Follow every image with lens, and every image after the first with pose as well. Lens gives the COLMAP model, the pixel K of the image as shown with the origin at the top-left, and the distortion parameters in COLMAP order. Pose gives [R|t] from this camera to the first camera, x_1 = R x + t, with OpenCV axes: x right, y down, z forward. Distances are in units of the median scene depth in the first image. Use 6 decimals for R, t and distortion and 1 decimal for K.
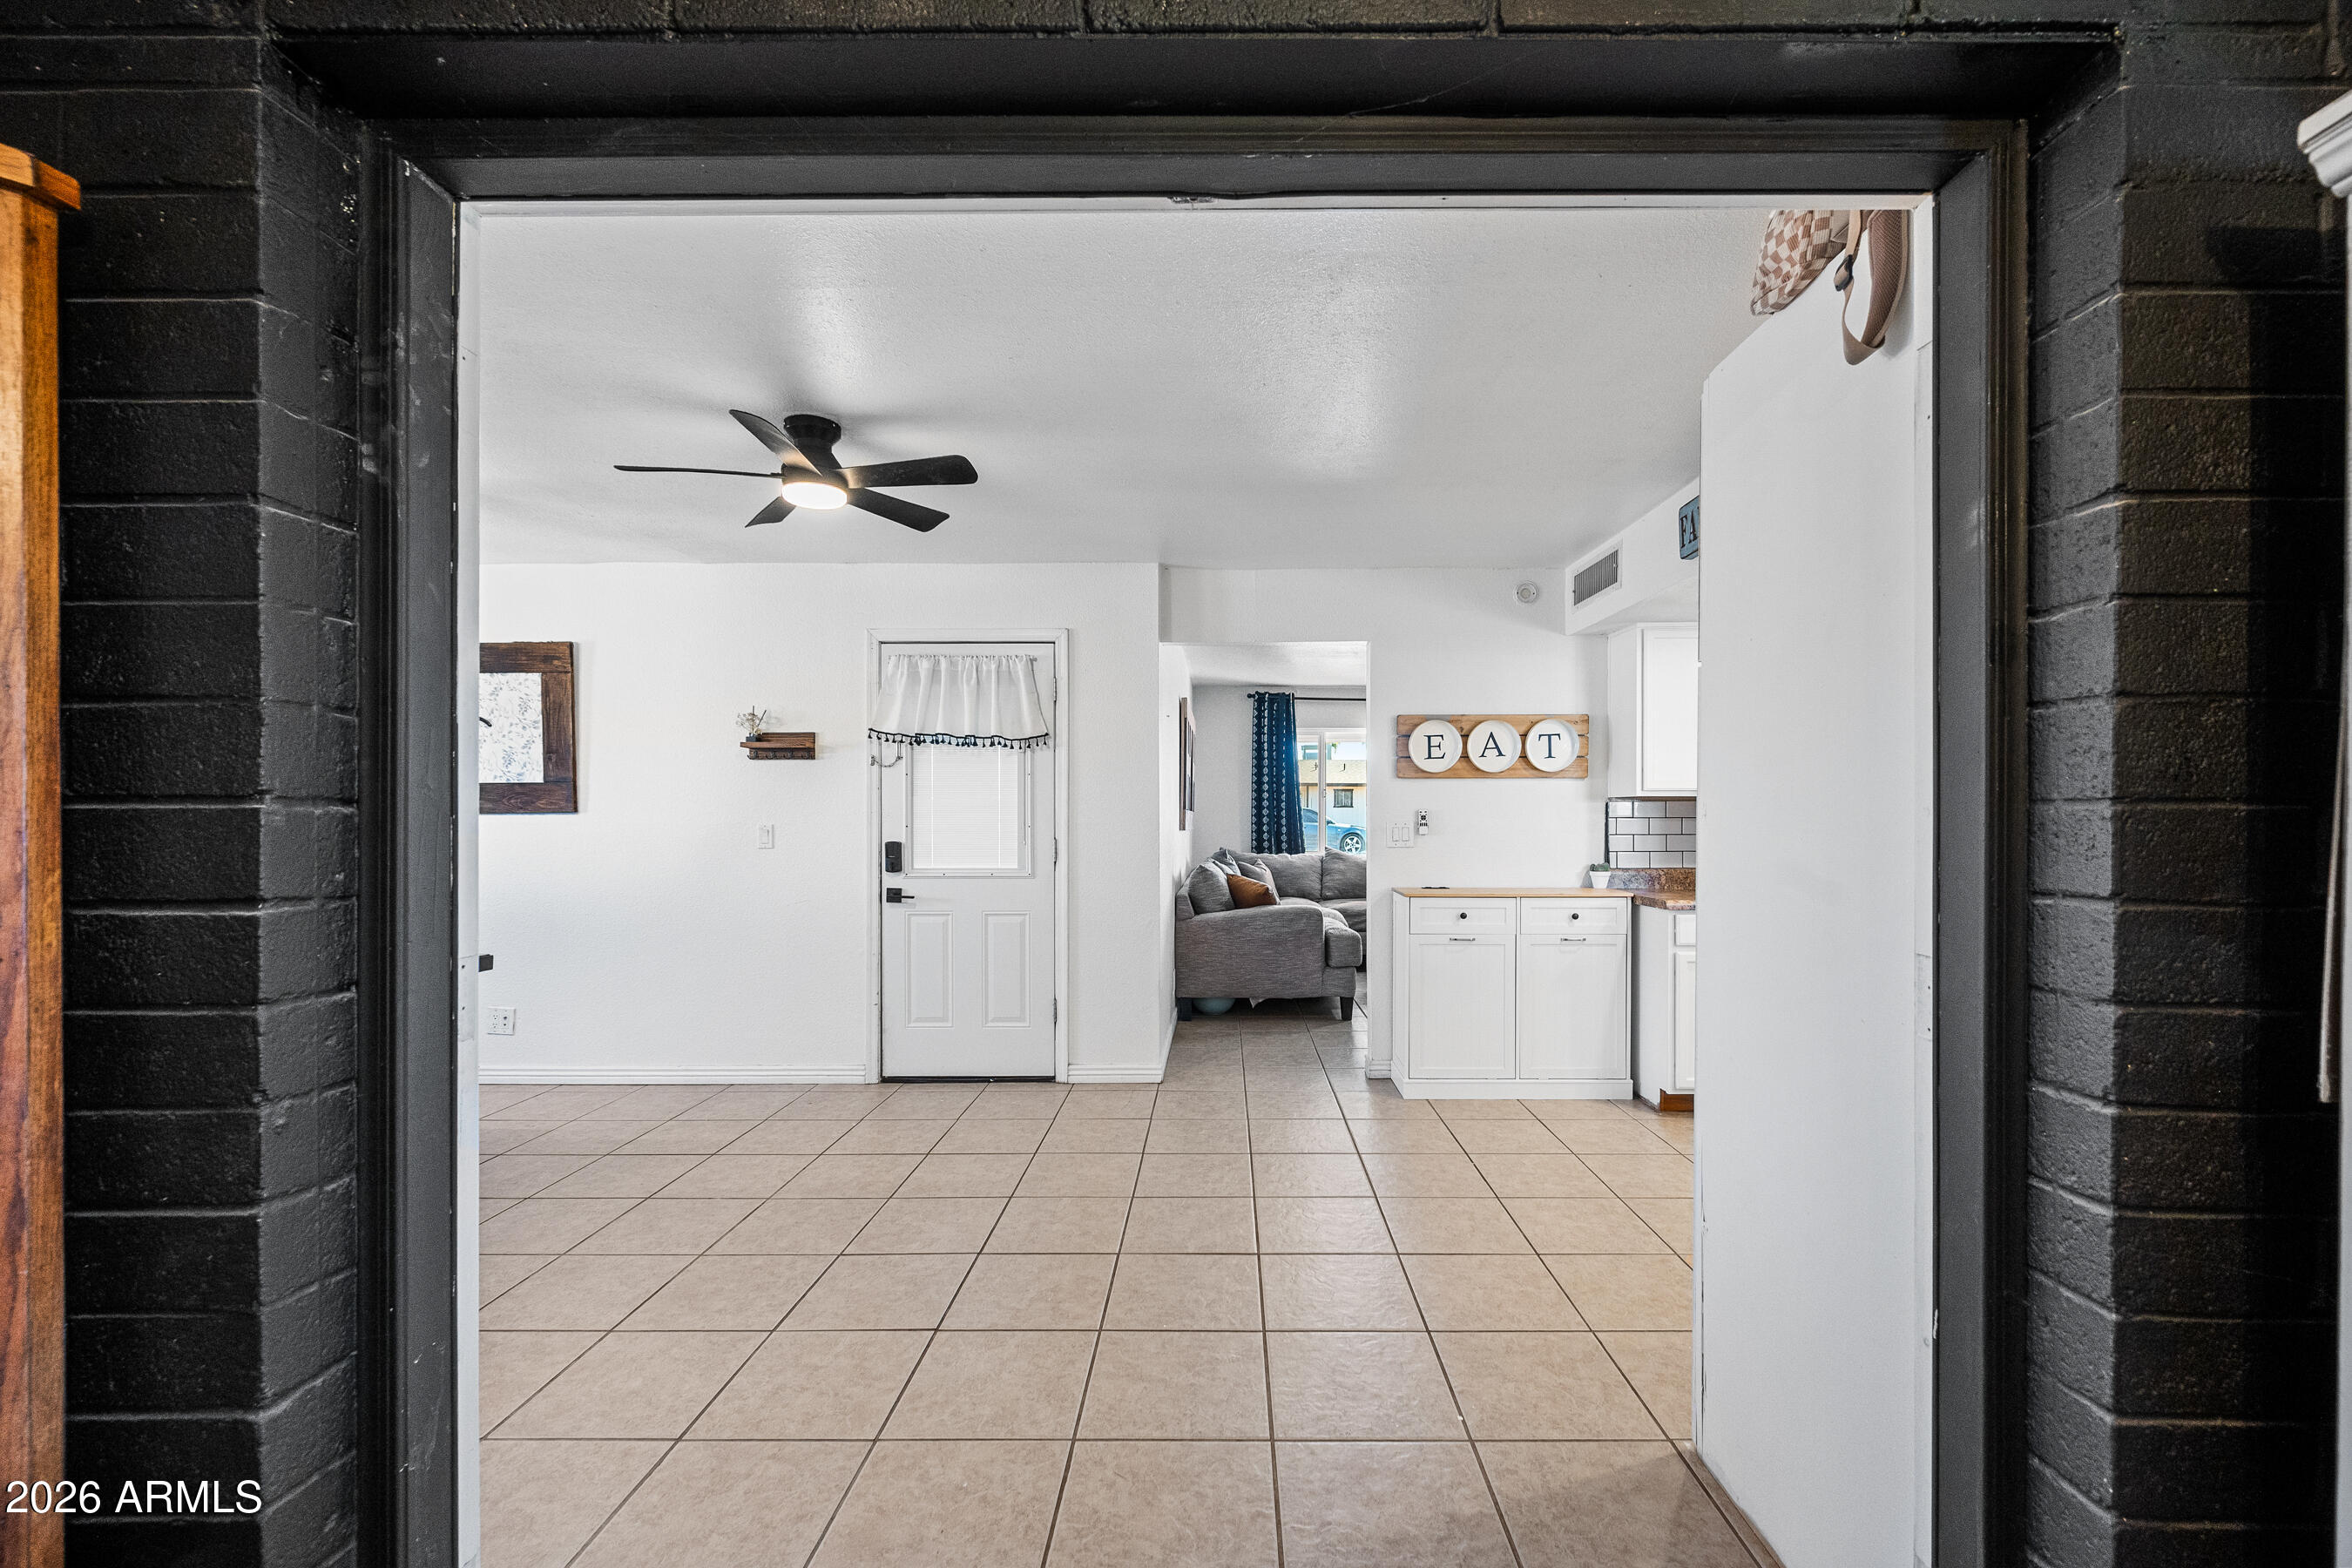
lens RADIAL K [[922.1, 0, 1230.5], [0, 922.1, 822.9], [0, 0, 1]] dist [-0.001165, 0.000352]
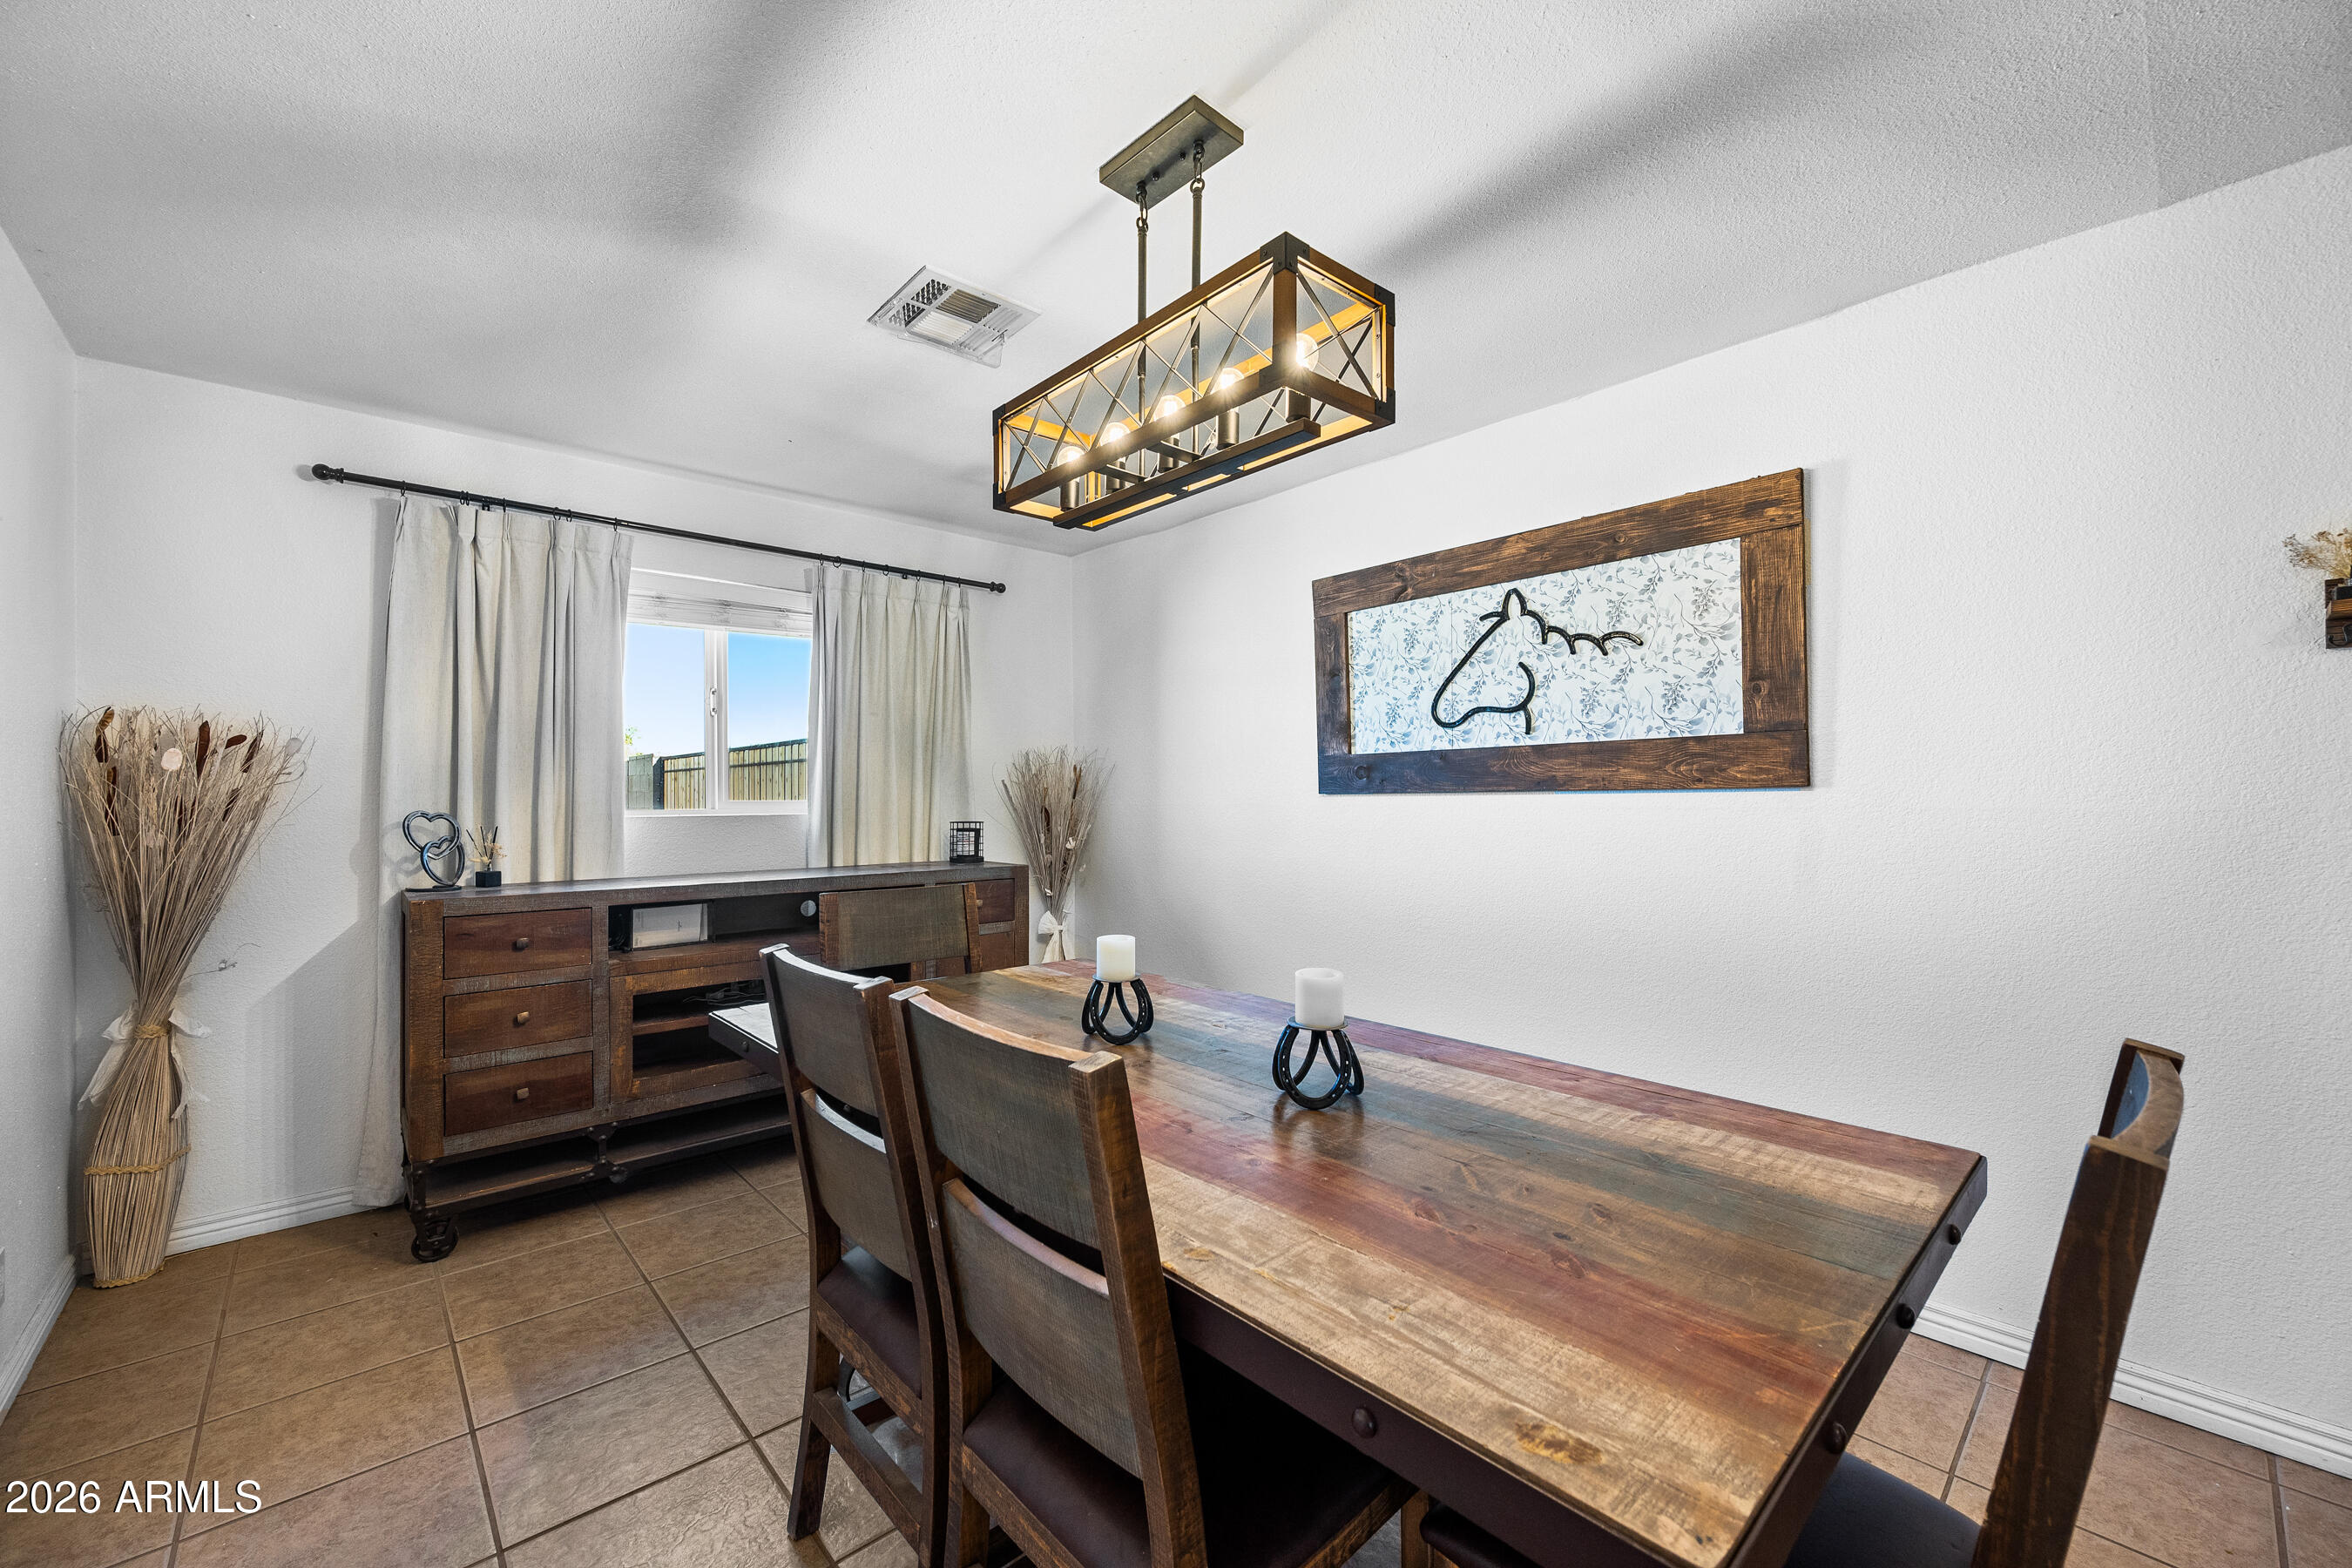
lens RADIAL K [[922.1, 0, 1176.1], [0, 922.1, 789.4], [0, 0, 1]] dist [-0.001165, 0.000352]
pose [[0.673034, -0.009374, -0.739552, -0.562603], [0.001721, 0.999937, -0.011109, -0.004435], [0.739609, 0.006204, 0.673008, 0.370608]]
